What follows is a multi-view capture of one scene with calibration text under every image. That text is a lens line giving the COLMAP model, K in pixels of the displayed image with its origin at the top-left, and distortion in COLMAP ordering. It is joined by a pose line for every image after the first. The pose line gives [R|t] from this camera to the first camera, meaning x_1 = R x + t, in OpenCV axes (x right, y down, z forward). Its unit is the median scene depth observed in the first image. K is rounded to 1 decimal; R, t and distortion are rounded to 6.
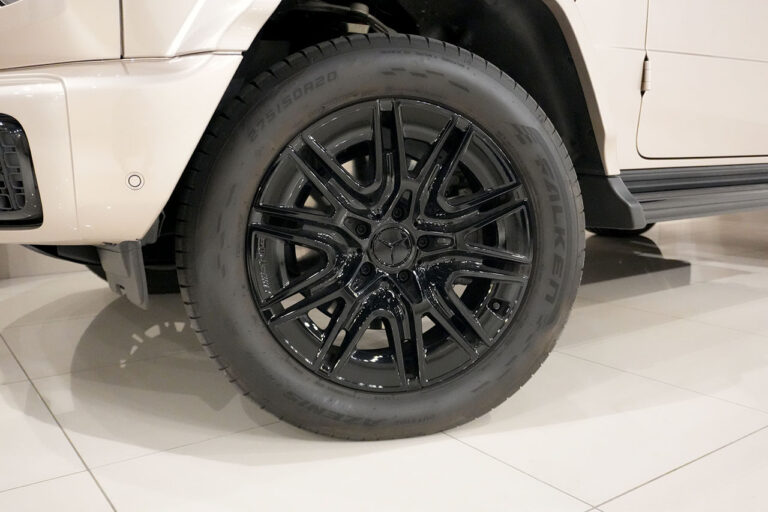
lens RADIAL K [[751.8, 0, 381.4], [0, 751.8, 247.4], [0, 0, 1]] dist [-0.002297, 0.000000]
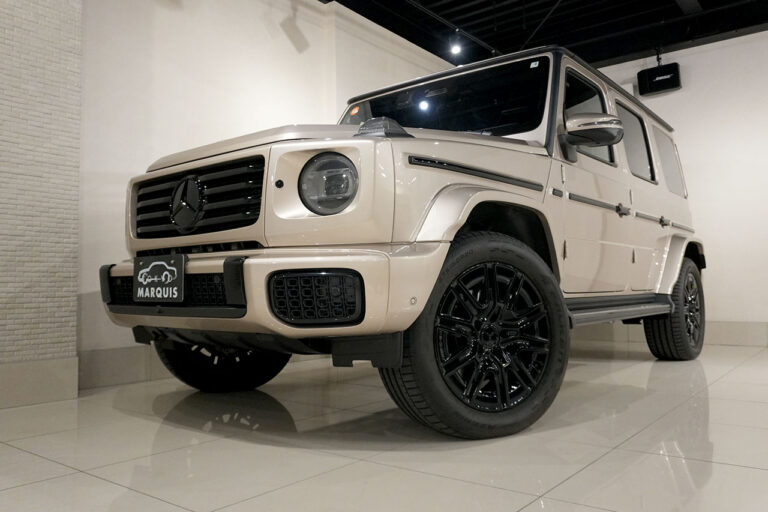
lens RADIAL K [[622.8, 0, 386.5], [0, 622.8, 256.1], [0, 0, 1]] dist [-0.018694, 0.020227]
pose [[0.961157, 0.011286, 0.275770, -0.708288], [0.041307, 0.982028, -0.184159, 0.083551], [-0.272892, 0.188397, 0.943417, -0.514803]]
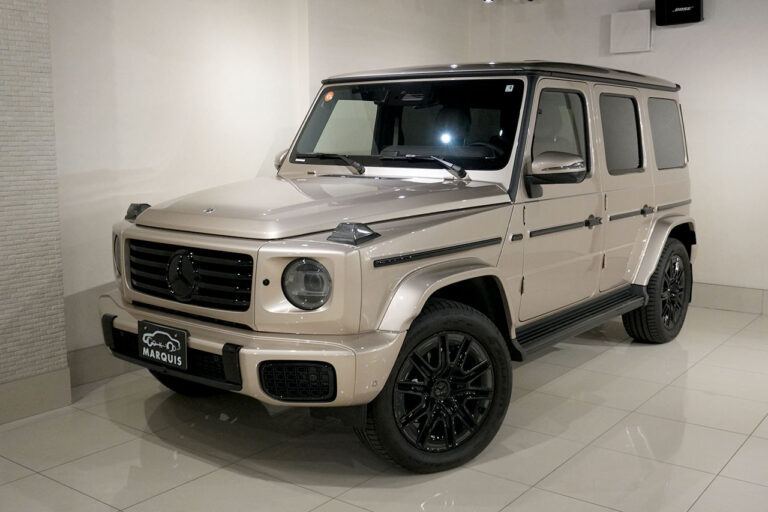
lens RADIAL K [[813.2, 0, 381.4], [0, 813.2, 261.6], [0, 0, 1]] dist [0.013292, 0.000000]
pose [[0.956823, -0.032185, 0.288885, -0.902234], [0.027448, 0.999414, 0.020435, -0.466535], [-0.289374, -0.011623, 0.957146, -1.405376]]
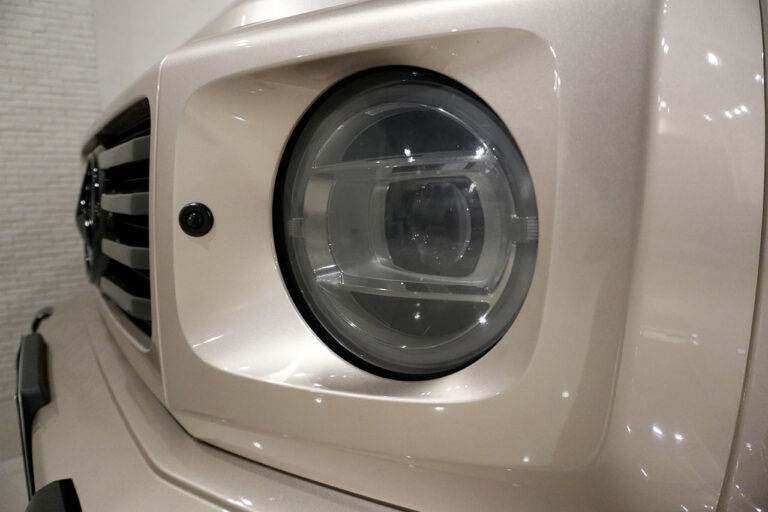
lens RADIAL K [[517.9, 0, 378.7], [0, 517.9, 255.5], [0, 0, 1]] dist [-0.024033, 0.009292]
pose [[0.999623, -0.006752, -0.026595, -0.436471], [0.006893, 0.999963, 0.005196, -0.349743], [0.026559, -0.005377, 0.999633, 0.630506]]
